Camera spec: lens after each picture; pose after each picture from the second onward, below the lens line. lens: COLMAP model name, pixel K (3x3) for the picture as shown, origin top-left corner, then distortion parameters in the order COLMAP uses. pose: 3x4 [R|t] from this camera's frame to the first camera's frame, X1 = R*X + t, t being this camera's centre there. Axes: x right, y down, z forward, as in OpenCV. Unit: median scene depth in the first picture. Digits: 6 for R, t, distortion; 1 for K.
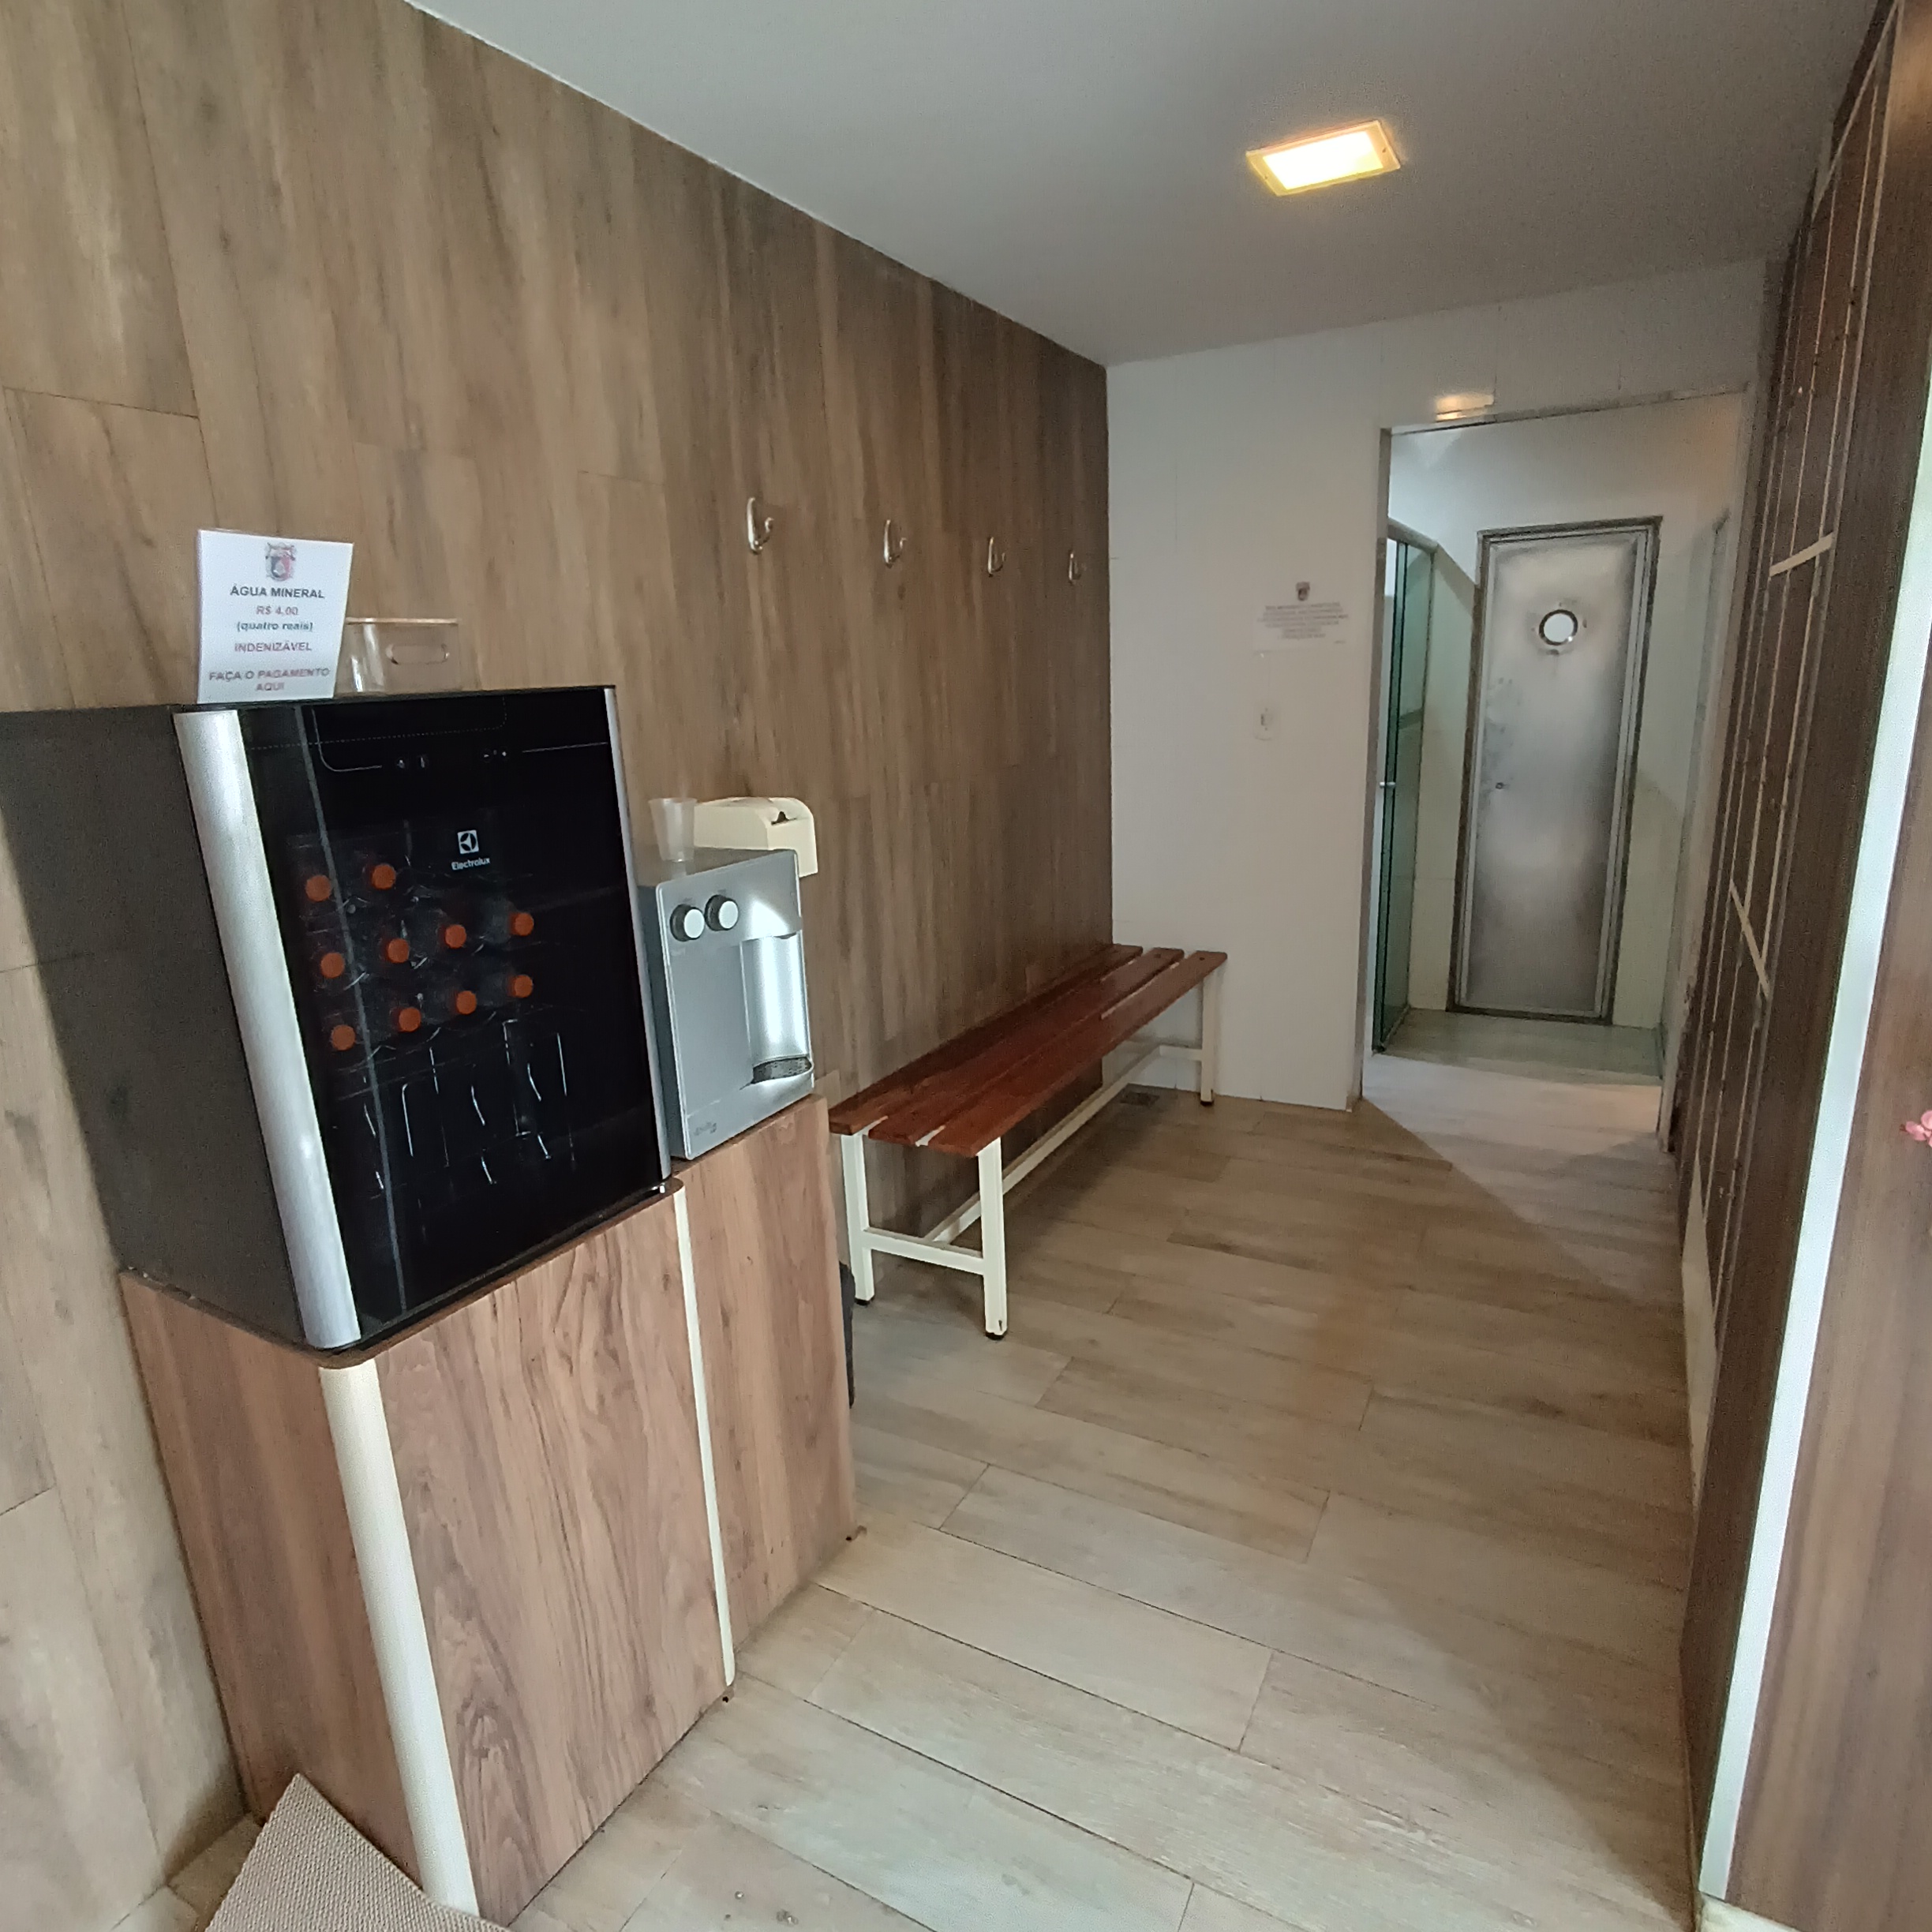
lens RADIAL K [[1187.9, 0, 961.0], [0, 1187.9, 971.6], [0, 0, 1]] dist [0.005315, 0.001517]
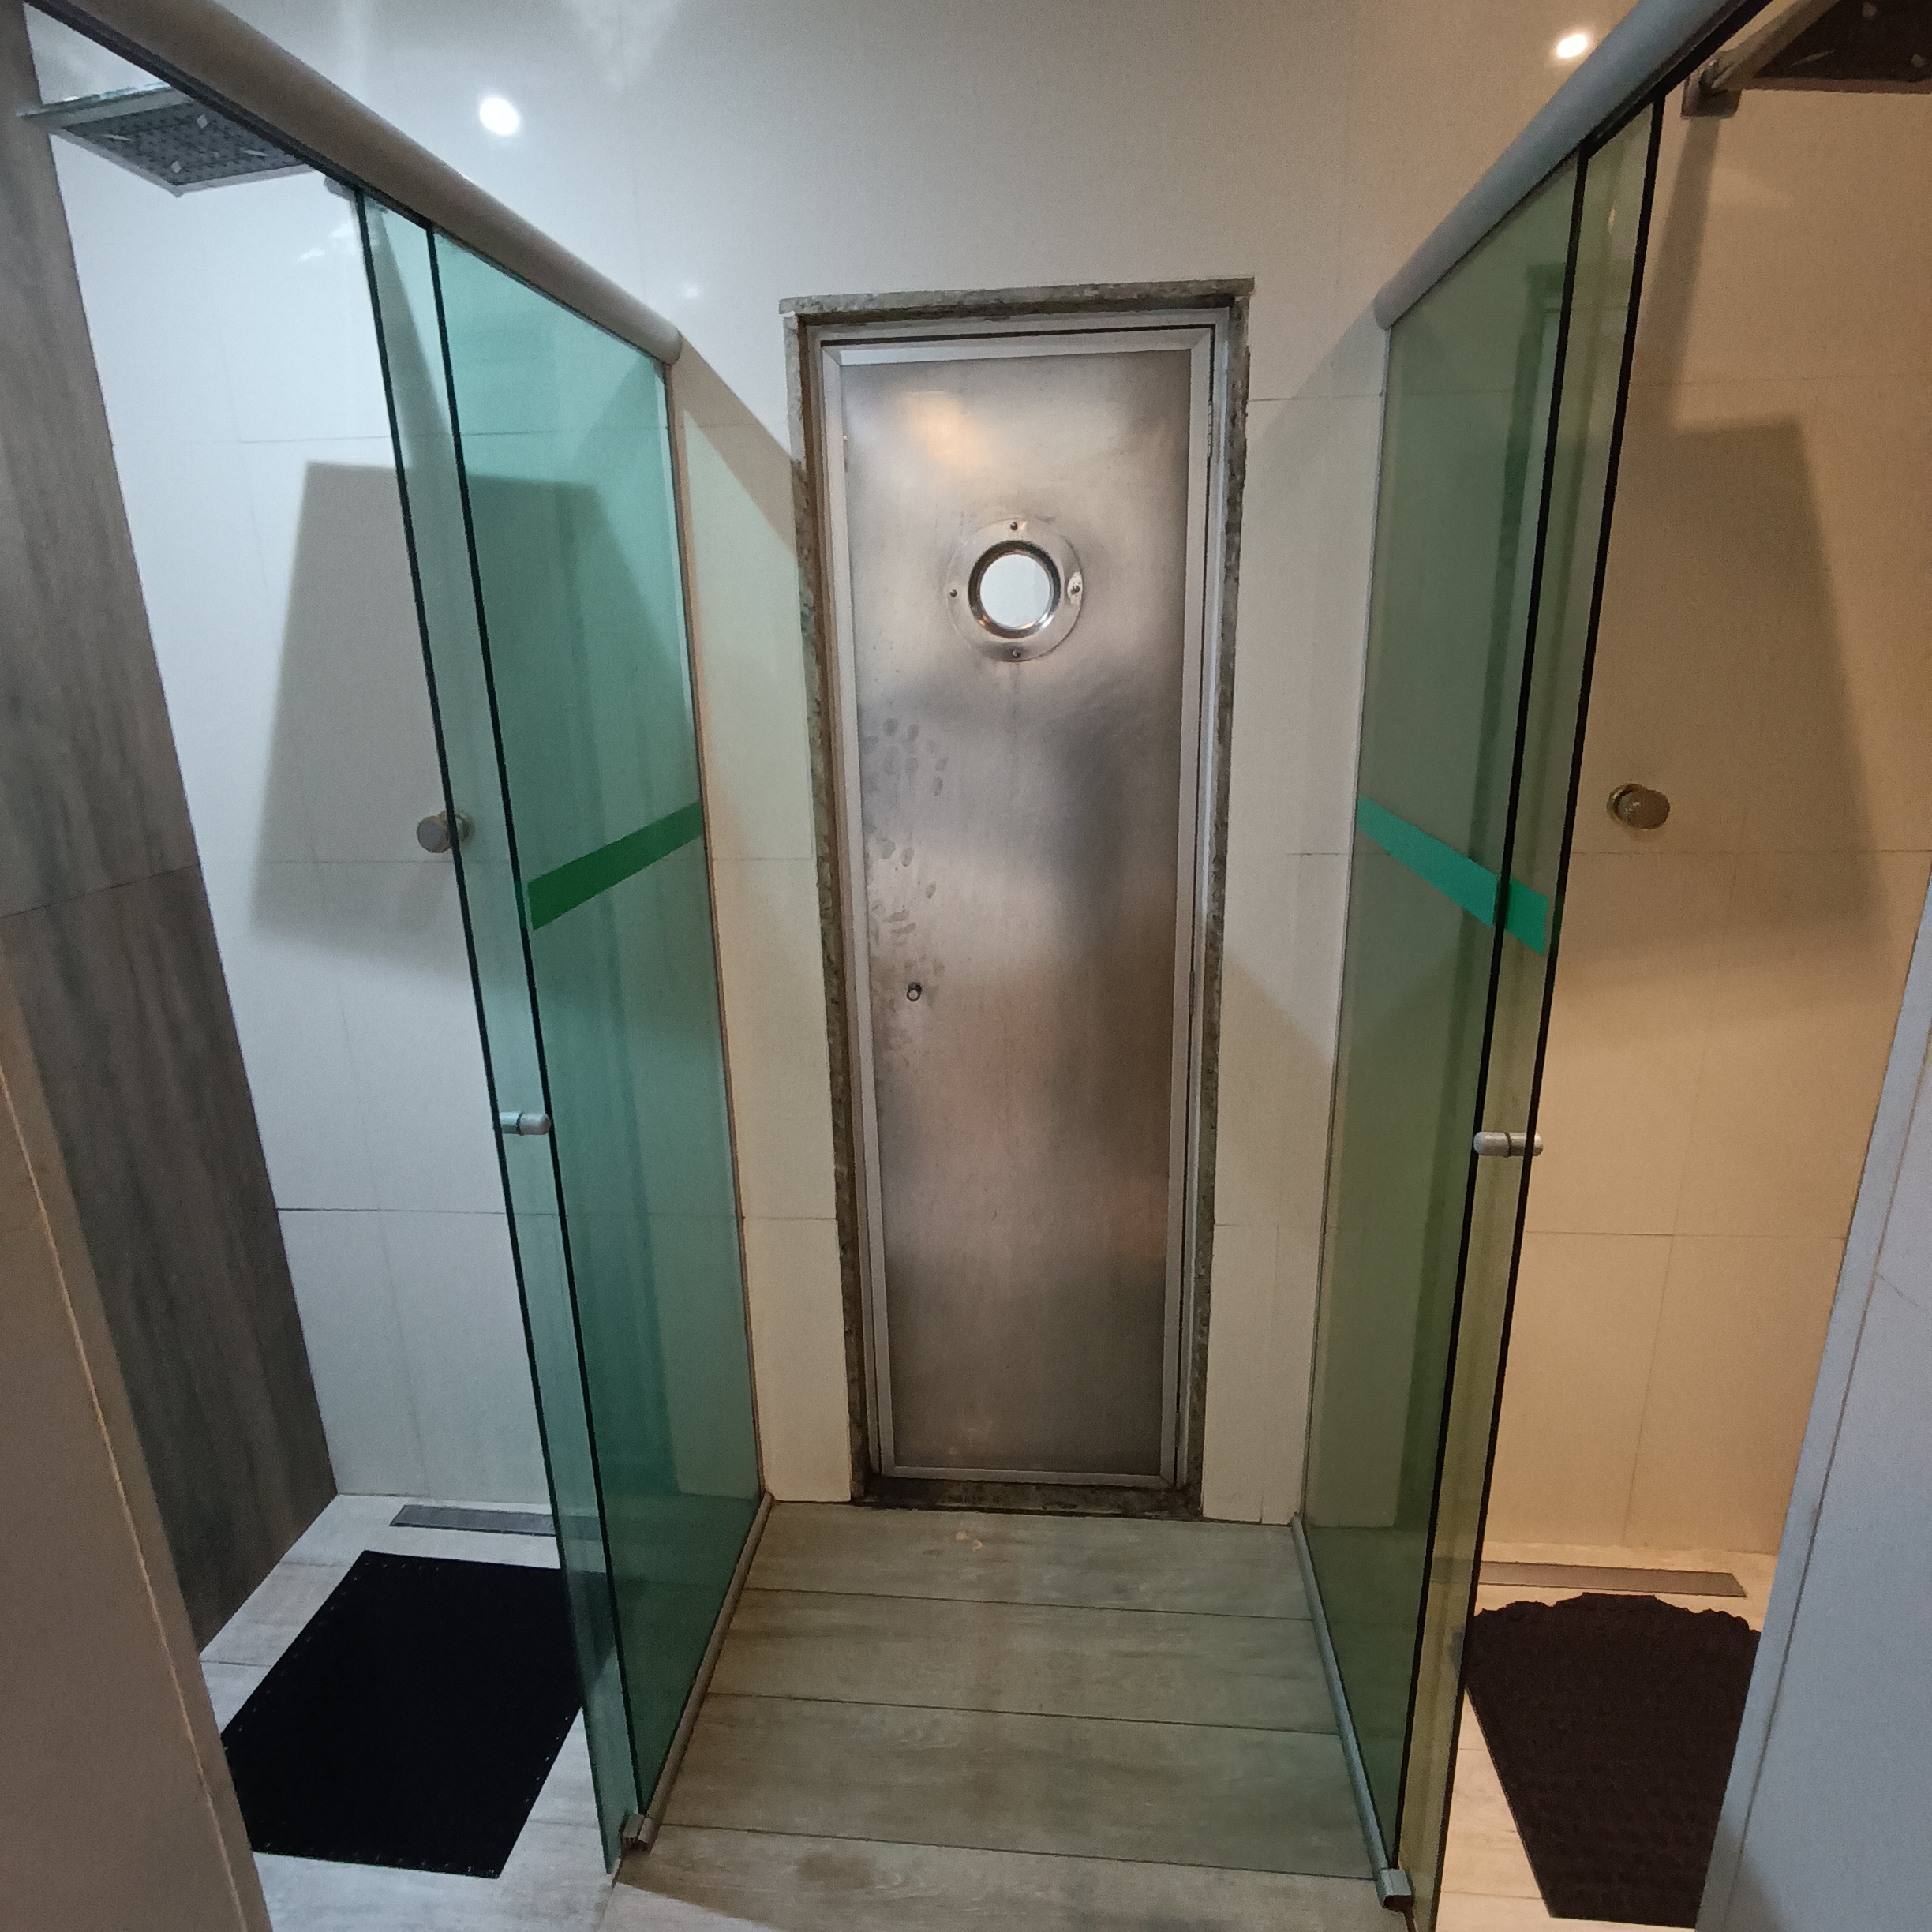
lens RADIAL K [[1187.9, 0, 961.1], [0, 1187.9, 968.1], [0, 0, 1]] dist [0.005315, 0.001517]
pose [[0.906381, -0.101022, 0.410206, 1.530310], [0.091890, 0.994884, 0.041974, -0.894411], [-0.412347, -0.000351, 0.911027, 3.173471]]
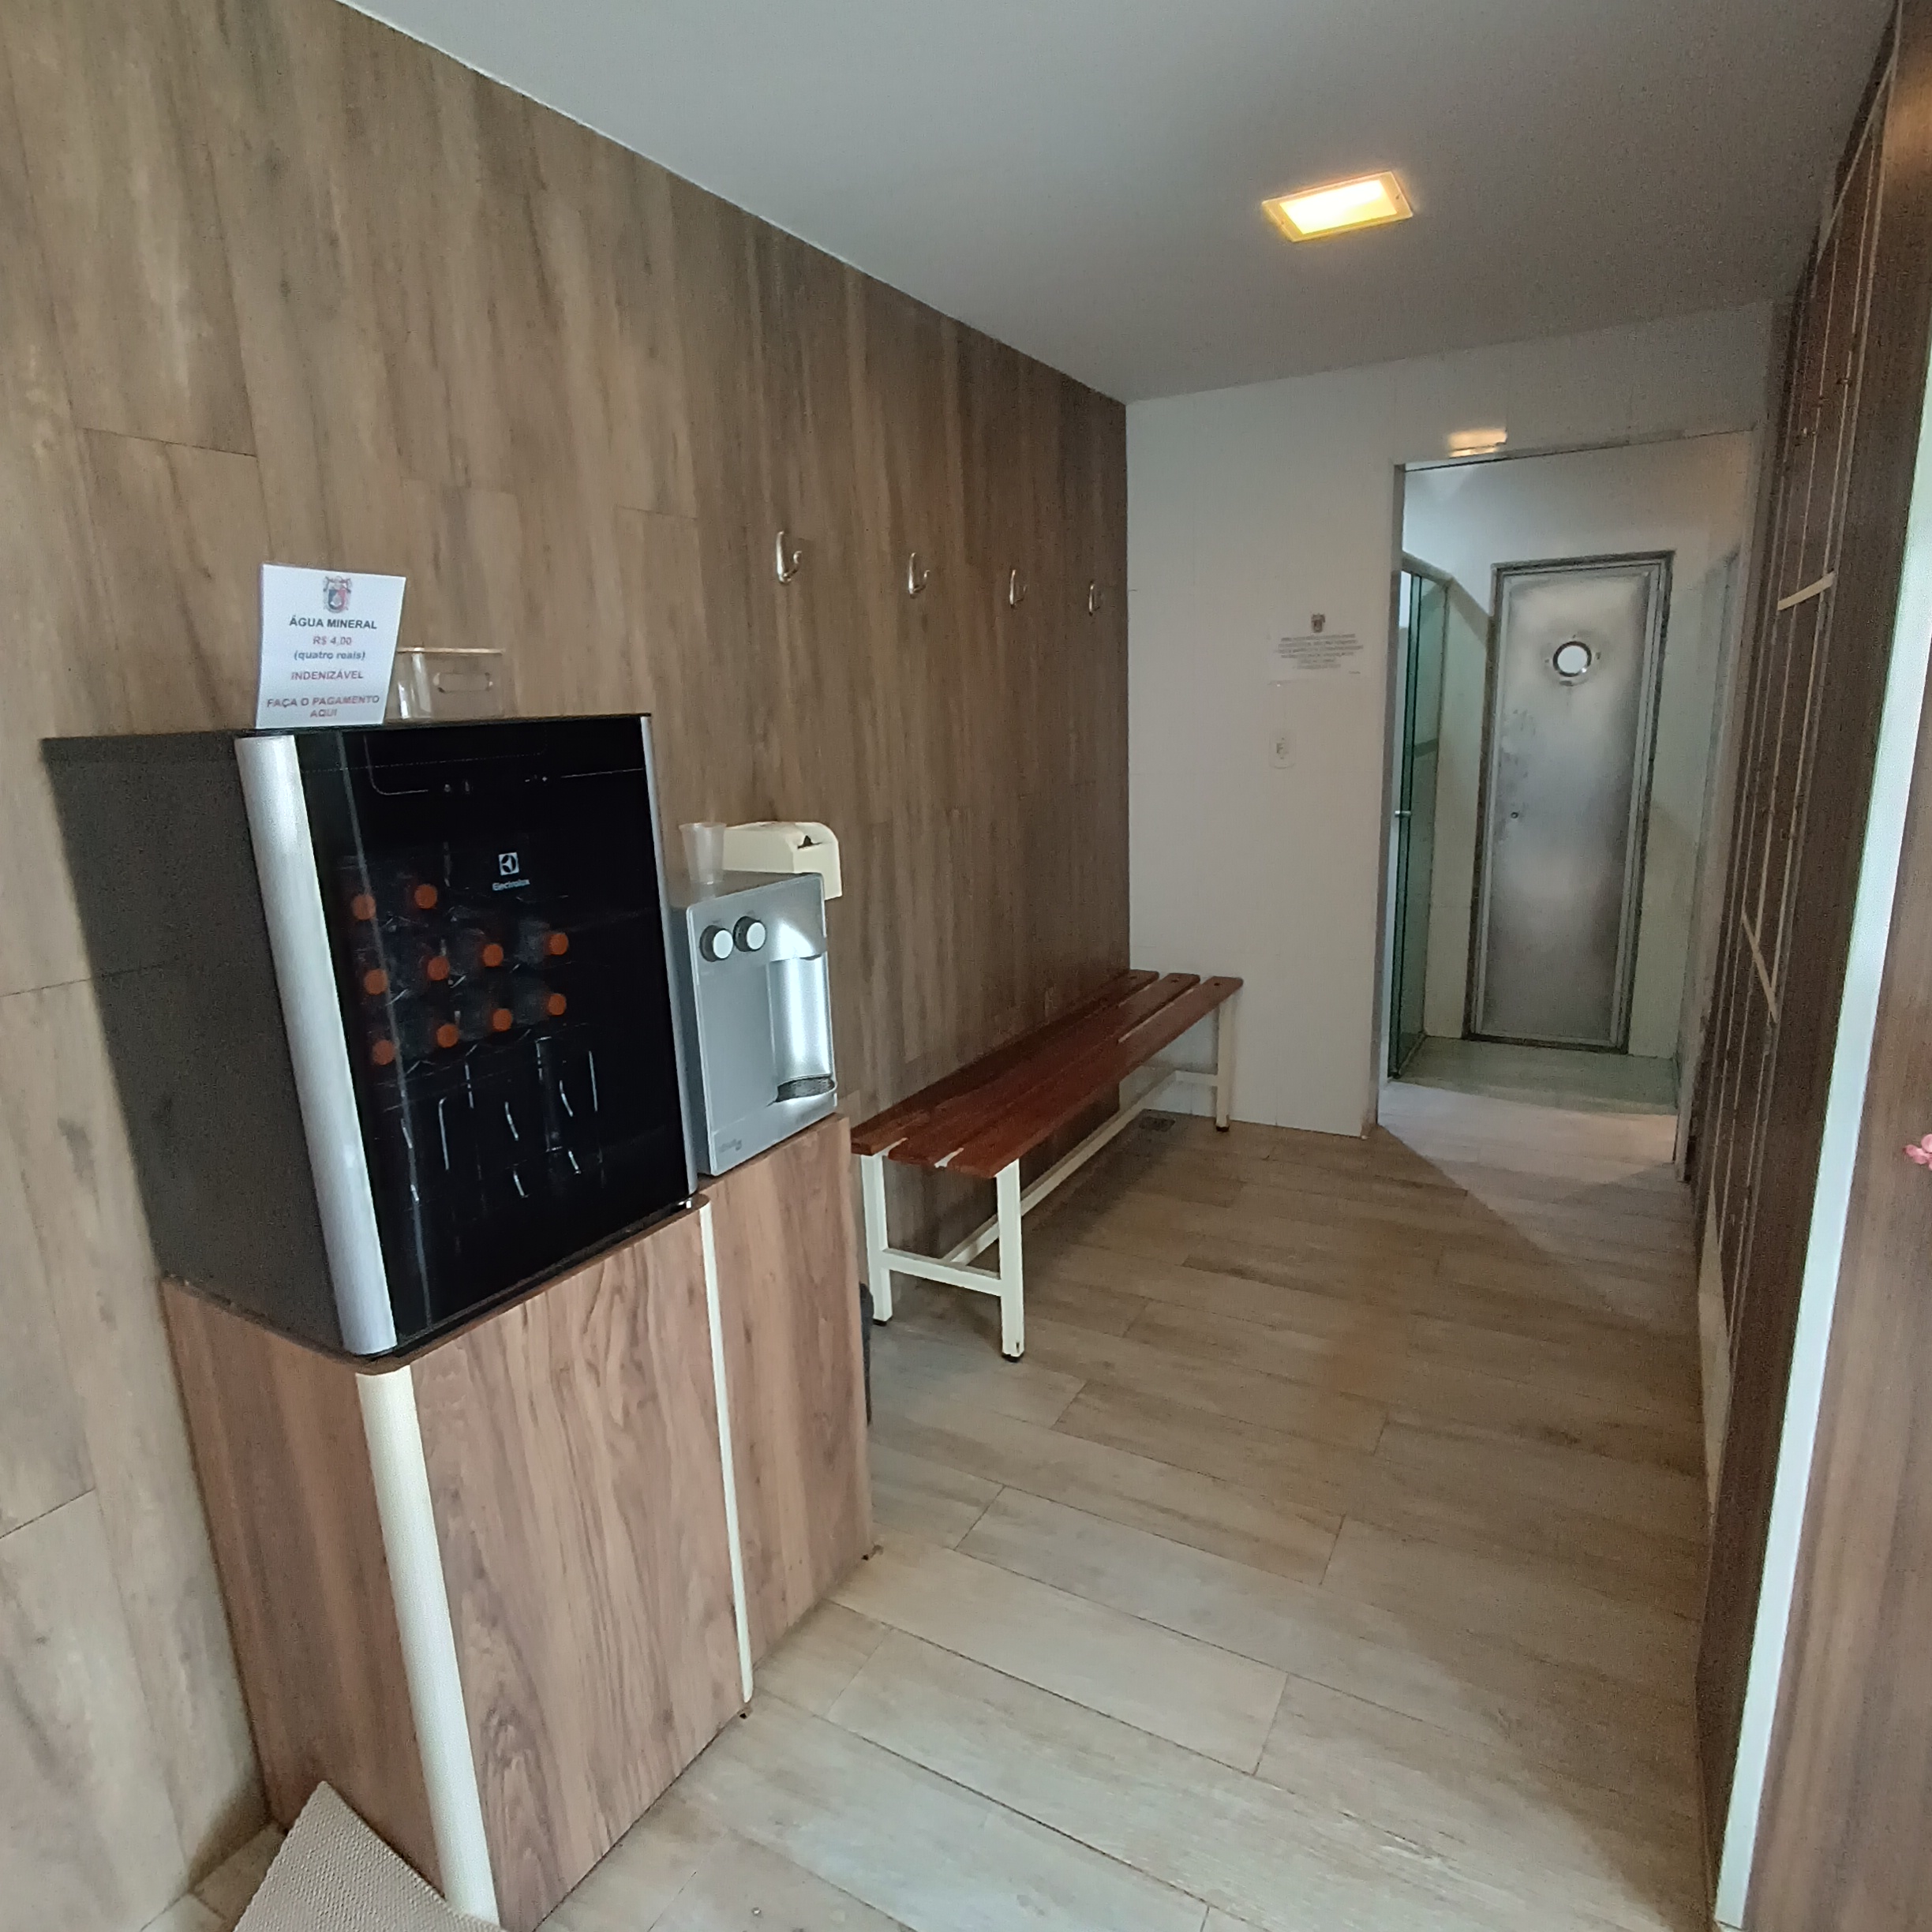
lens RADIAL K [[1187.9, 0, 971.3], [0, 1187.9, 967.9], [0, 0, 1]] dist [0.005315, 0.001517]
pose [[0.999966, 0.007037, -0.004336, -0.004826], [-0.007140, 0.999680, -0.024286, 0.002635], [0.004164, 0.024316, 0.999696, -0.019082]]
